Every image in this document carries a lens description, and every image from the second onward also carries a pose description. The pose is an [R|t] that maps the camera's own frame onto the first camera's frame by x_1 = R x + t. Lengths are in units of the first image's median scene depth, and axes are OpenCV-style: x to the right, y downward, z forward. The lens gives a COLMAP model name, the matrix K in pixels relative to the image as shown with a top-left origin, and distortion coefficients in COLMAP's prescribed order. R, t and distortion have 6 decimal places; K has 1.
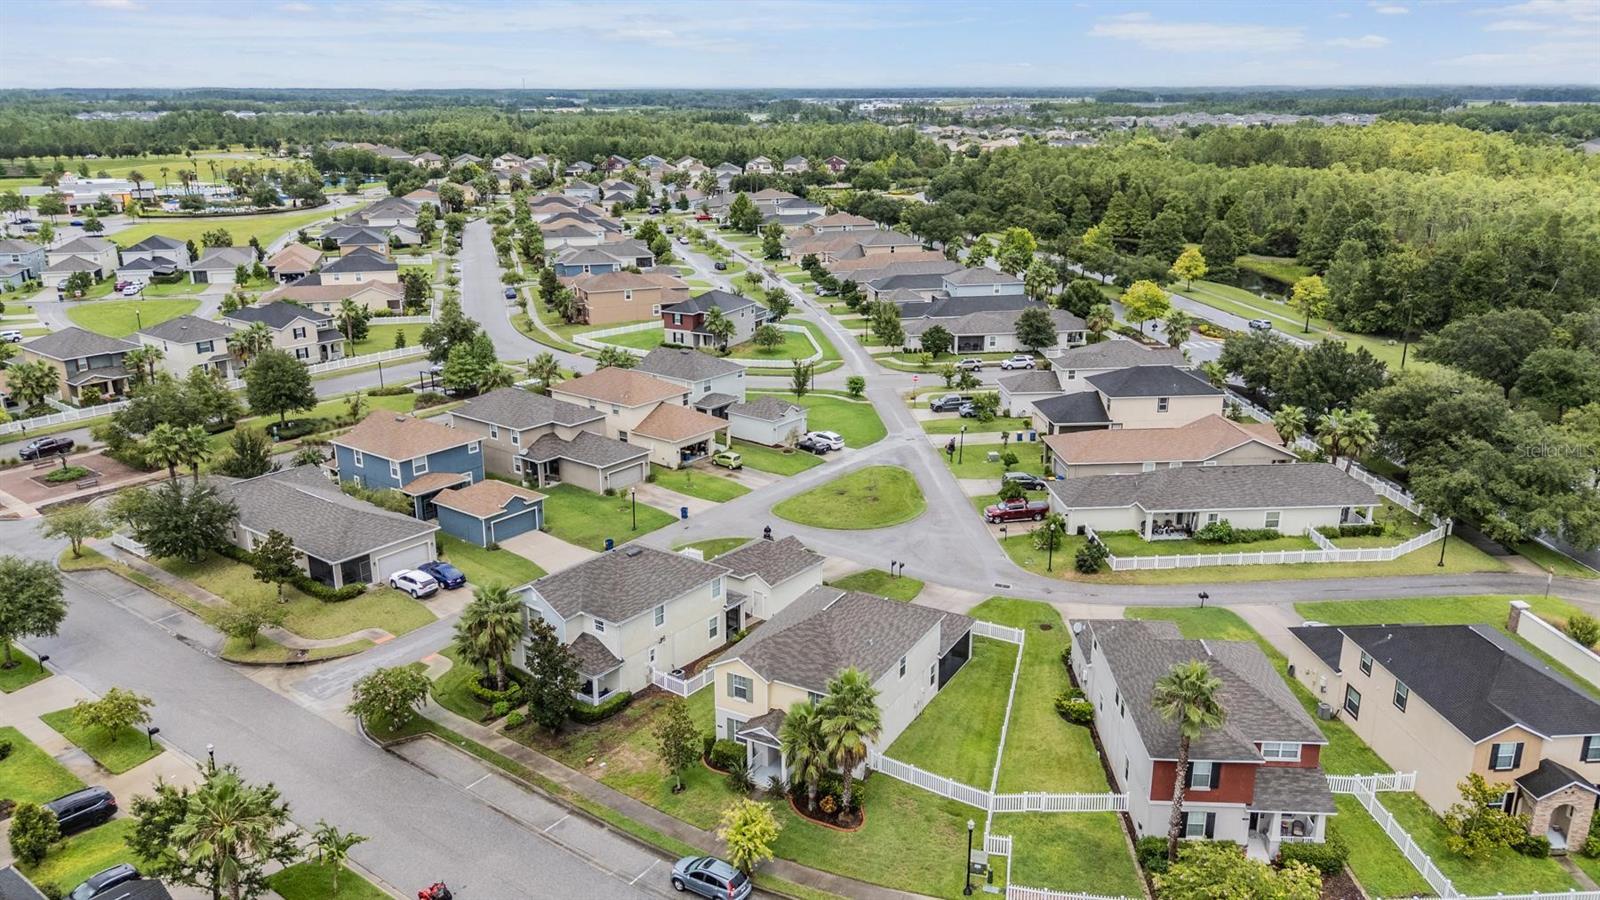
lens RADIAL K [[1175.8, 0, 800.0], [0, 1175.8, 450.0], [0, 0, 1]] dist [0.108775, -0.132865]
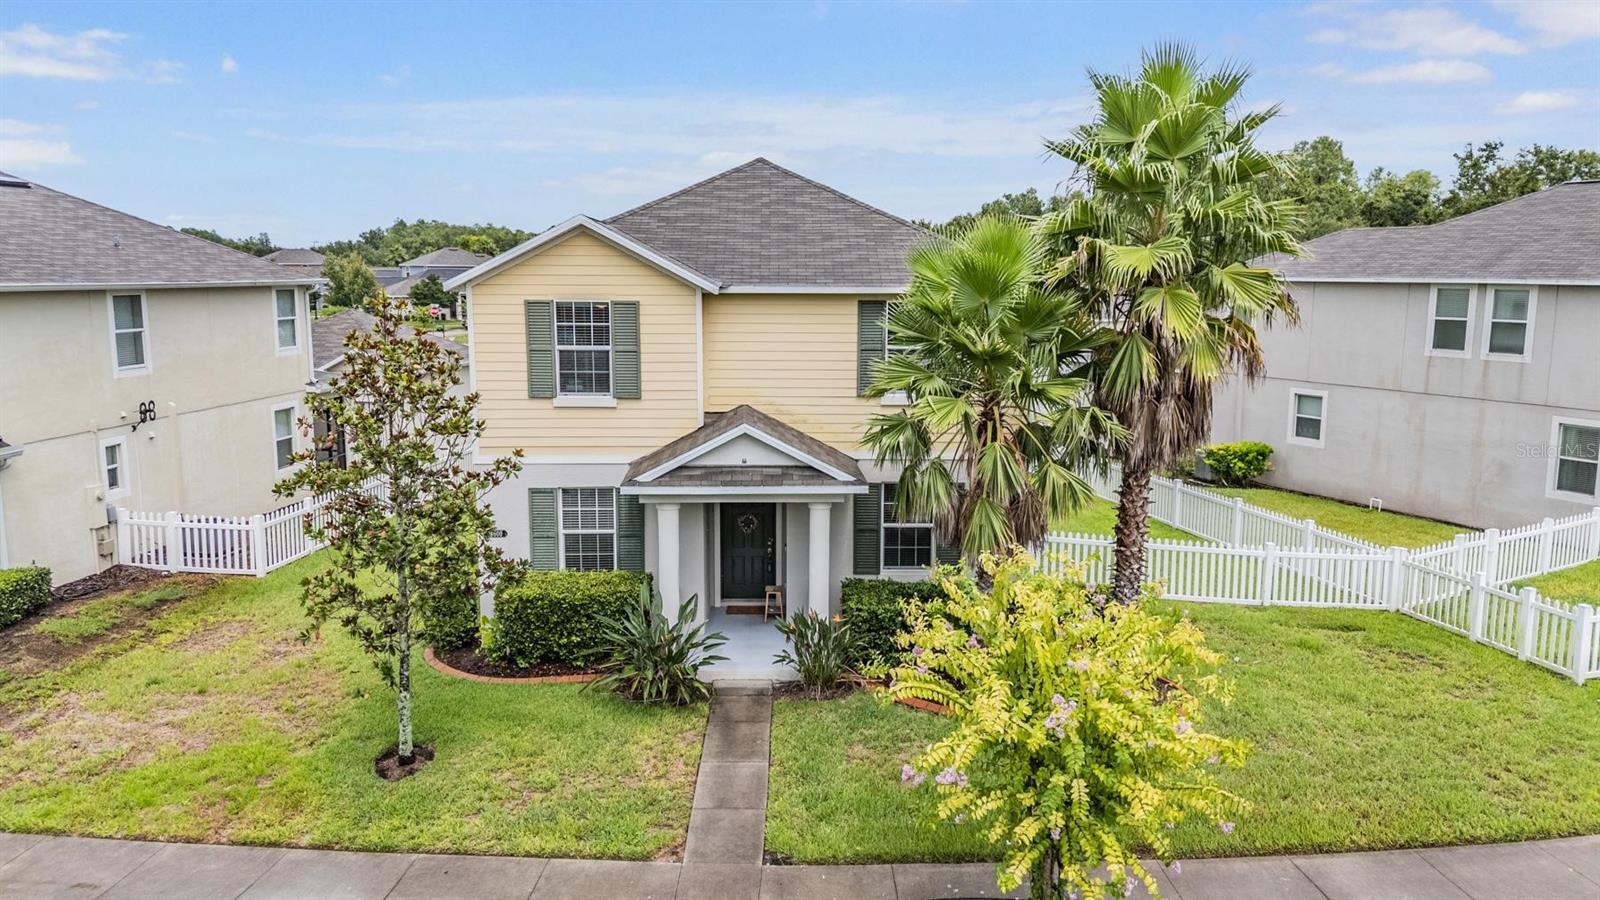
lens RADIAL K [[1175.8, 0, 800.0], [0, 1175.8, 450.0], [0, 0, 1]] dist [0.108775, -0.132865]
pose [[0.861217, -0.071311, 0.503210, -0.086648], [0.141341, 0.984655, -0.102361, 0.152777], [-0.488188, 0.159279, 0.858081, 0.443884]]
